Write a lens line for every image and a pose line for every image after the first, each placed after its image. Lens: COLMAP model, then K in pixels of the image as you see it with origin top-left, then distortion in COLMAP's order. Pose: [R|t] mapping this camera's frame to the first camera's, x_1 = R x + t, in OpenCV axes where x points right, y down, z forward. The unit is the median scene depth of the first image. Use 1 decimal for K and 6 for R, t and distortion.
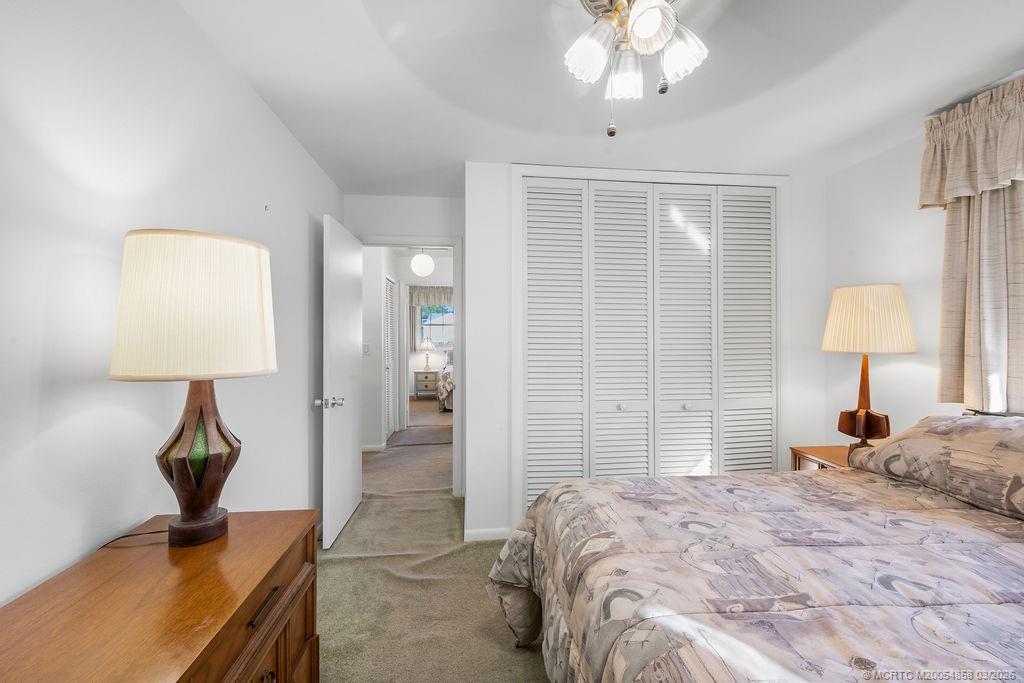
lens RADIAL K [[397.8, 0, 512.0], [0, 397.8, 341.5], [0, 0, 1]] dist [-0.000119, -0.000018]
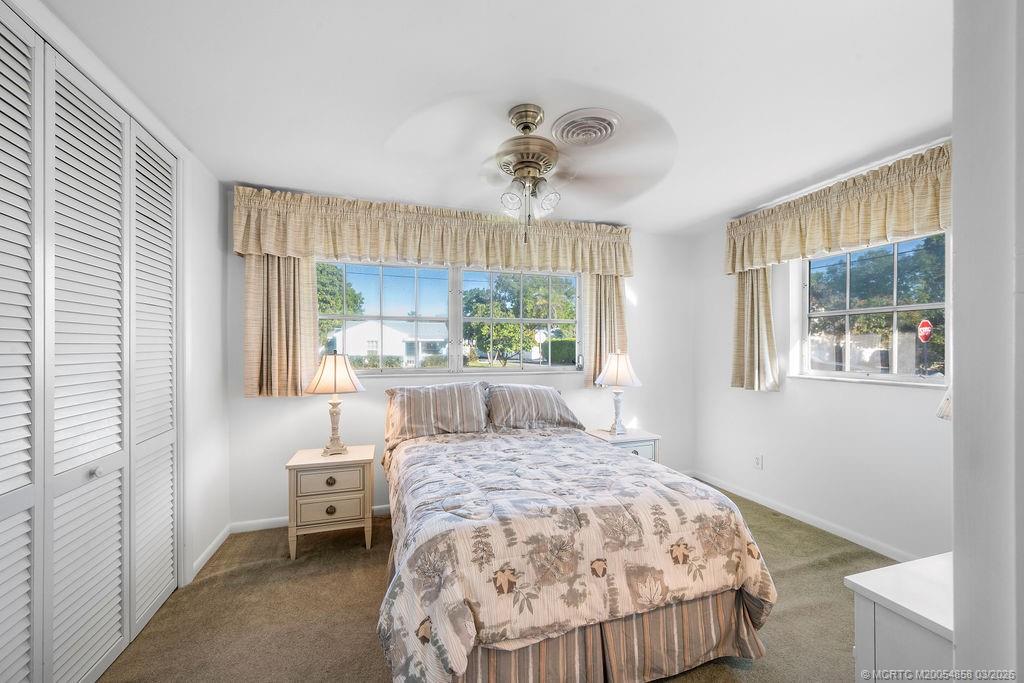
lens RADIAL K [[409.2, 0, 511.3], [0, 409.2, 349.2], [0, 0, 1]] dist [0.000475, -0.000145]
pose [[0.983094, -0.001675, 0.183093, -0.130972], [0.003373, 0.999954, -0.008958, -0.008946], [-0.183070, 0.009424, 0.983055, 0.637311]]
